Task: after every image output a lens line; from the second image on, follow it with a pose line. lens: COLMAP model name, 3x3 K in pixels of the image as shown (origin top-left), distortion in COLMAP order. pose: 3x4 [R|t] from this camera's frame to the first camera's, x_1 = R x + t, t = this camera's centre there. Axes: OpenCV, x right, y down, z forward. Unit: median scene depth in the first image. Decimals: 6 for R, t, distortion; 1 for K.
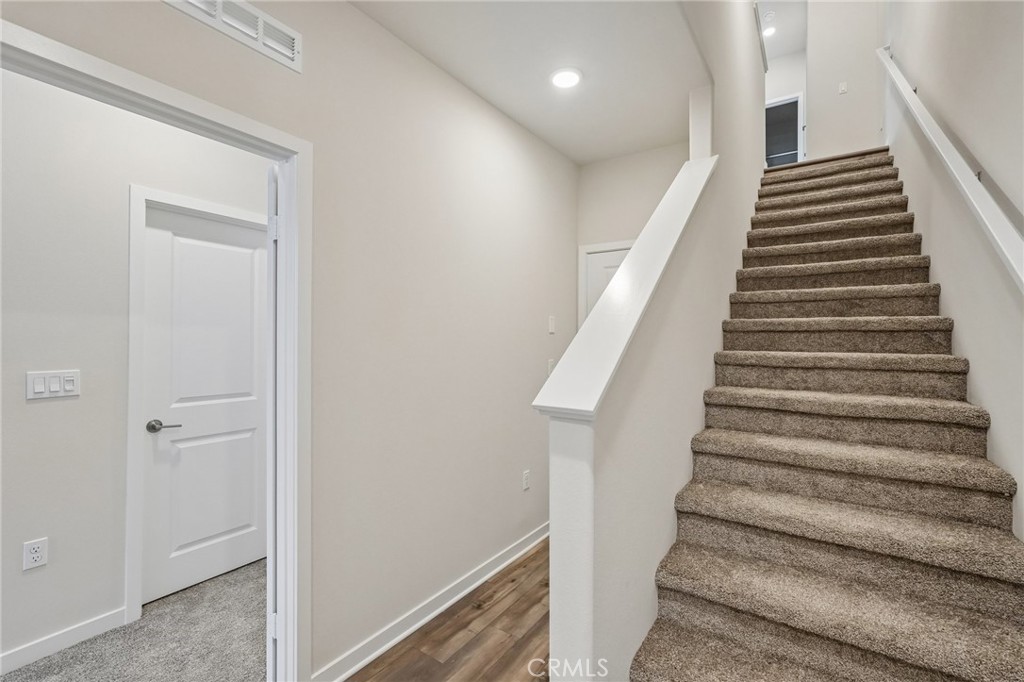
lens RADIAL K [[448.4, 0, 507.8], [0, 448.4, 340.9], [0, 0, 1]] dist [-0.007972, 0.003771]
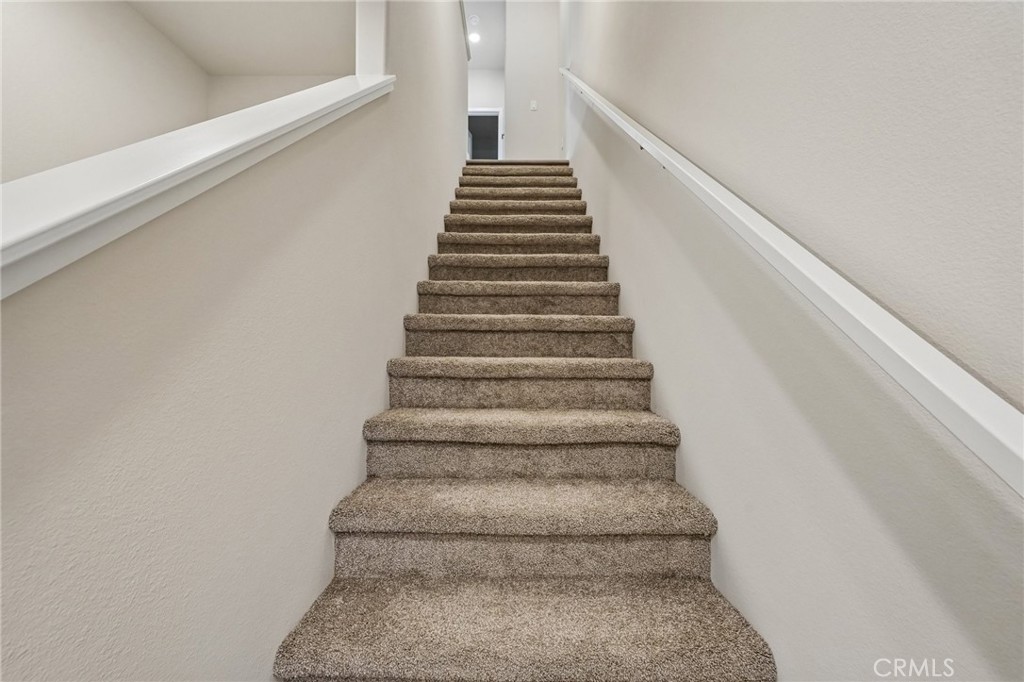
lens RADIAL K [[448.4, 0, 513.1], [0, 448.4, 343.2], [0, 0, 1]] dist [-0.007972, 0.003771]
pose [[0.822897, 0.002898, 0.568184, 0.258051], [-0.000826, 0.999992, -0.003904, 0.003584], [-0.568190, 0.002743, 0.822893, 0.367600]]
